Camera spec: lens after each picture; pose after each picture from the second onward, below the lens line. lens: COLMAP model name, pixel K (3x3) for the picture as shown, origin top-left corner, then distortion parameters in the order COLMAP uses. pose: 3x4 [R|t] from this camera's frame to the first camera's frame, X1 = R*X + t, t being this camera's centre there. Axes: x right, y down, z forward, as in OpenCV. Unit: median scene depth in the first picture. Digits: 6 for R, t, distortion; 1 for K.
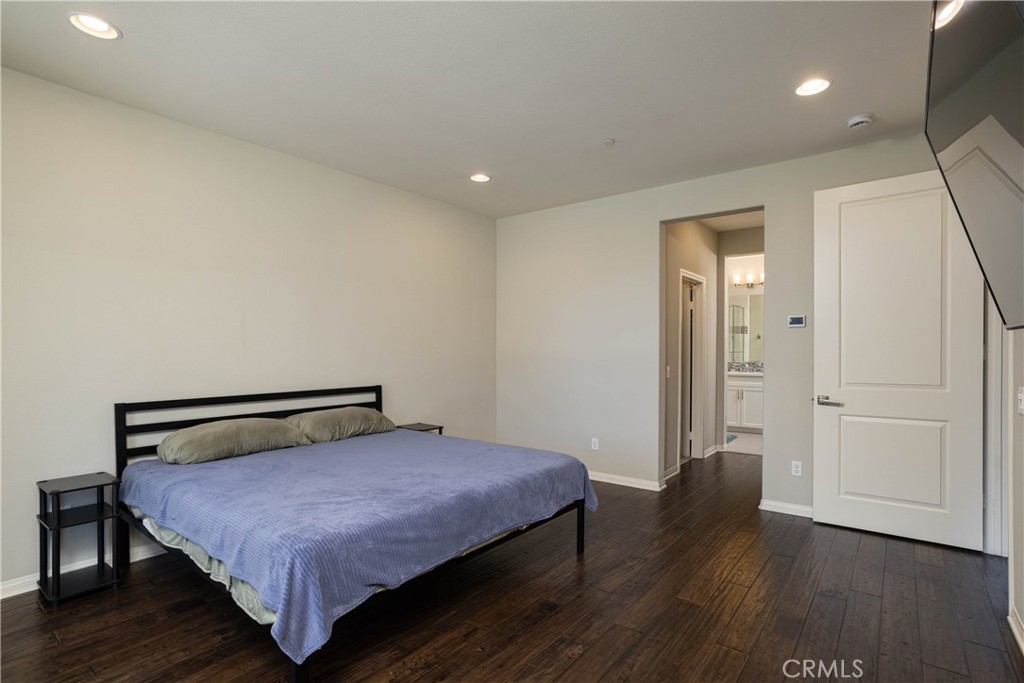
lens RADIAL K [[509.1, 0, 514.4], [0, 509.1, 348.3], [0, 0, 1]] dist [-0.058458, 0.040709]
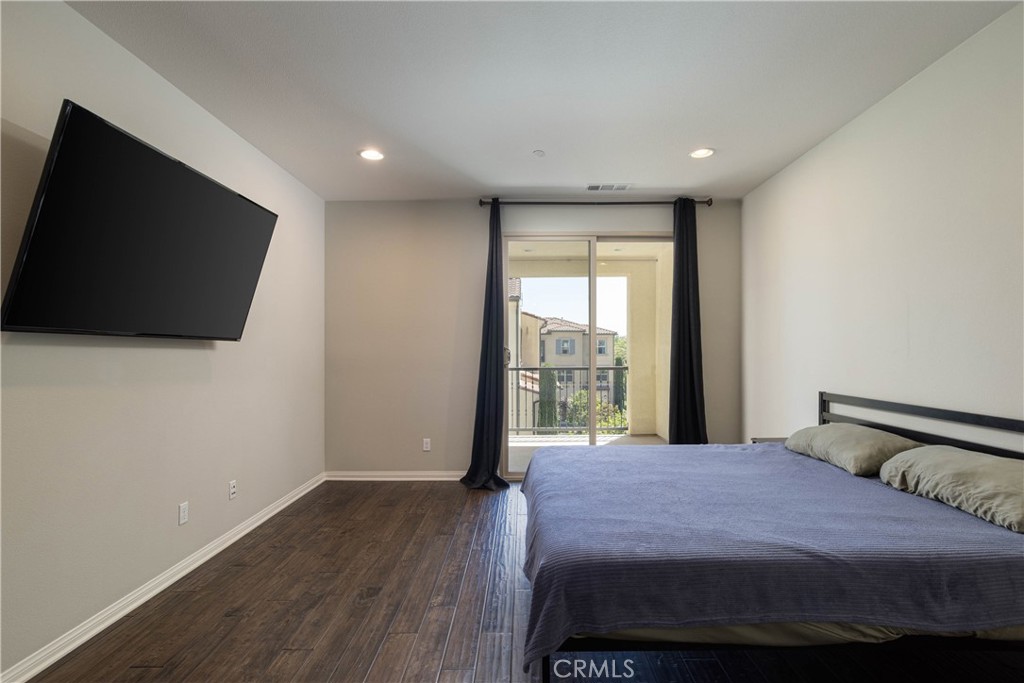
lens RADIAL K [[509.1, 0, 514.4], [0, 509.1, 348.3], [0, 0, 1]] dist [-0.058458, 0.040709]
pose [[-0.803012, -0.000589, -0.595962, 0.485999], [0.002034, 0.999991, -0.003729, 0.009062], [0.595959, -0.004206, -0.803004, 1.468483]]
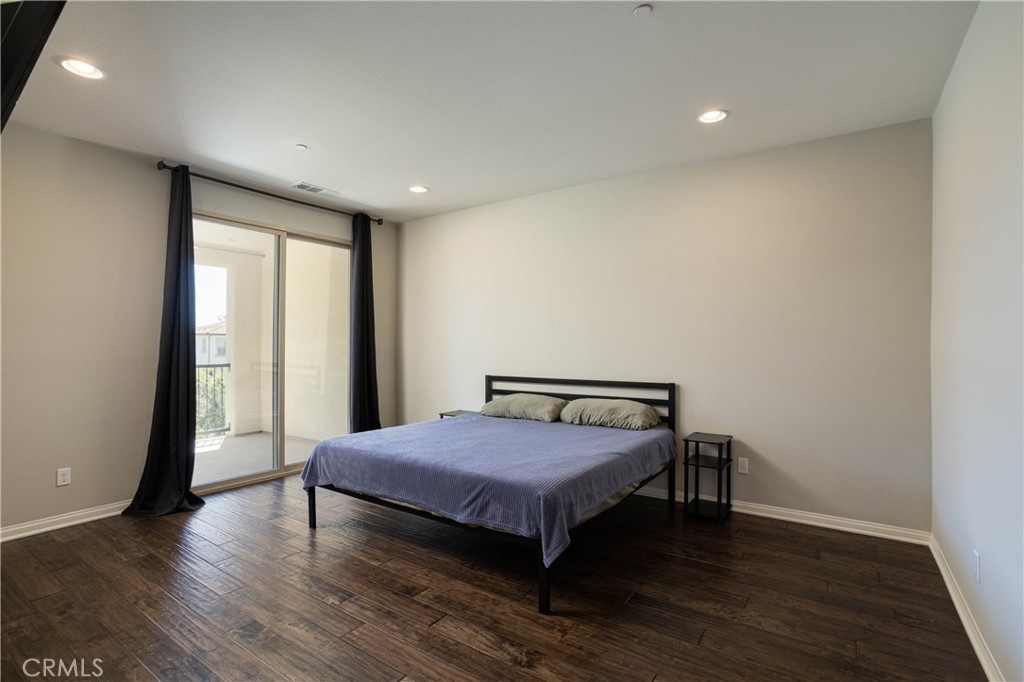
lens RADIAL K [[497.8, 0, 512.0], [0, 497.8, 341.0], [0, 0, 1]] dist [-0.053392, 0.026667]
pose [[0.046243, -0.010051, -0.998880, 0.912389], [-0.002043, 0.999946, -0.010157, 0.007868], [0.998928, 0.002510, 0.046220, 0.969276]]
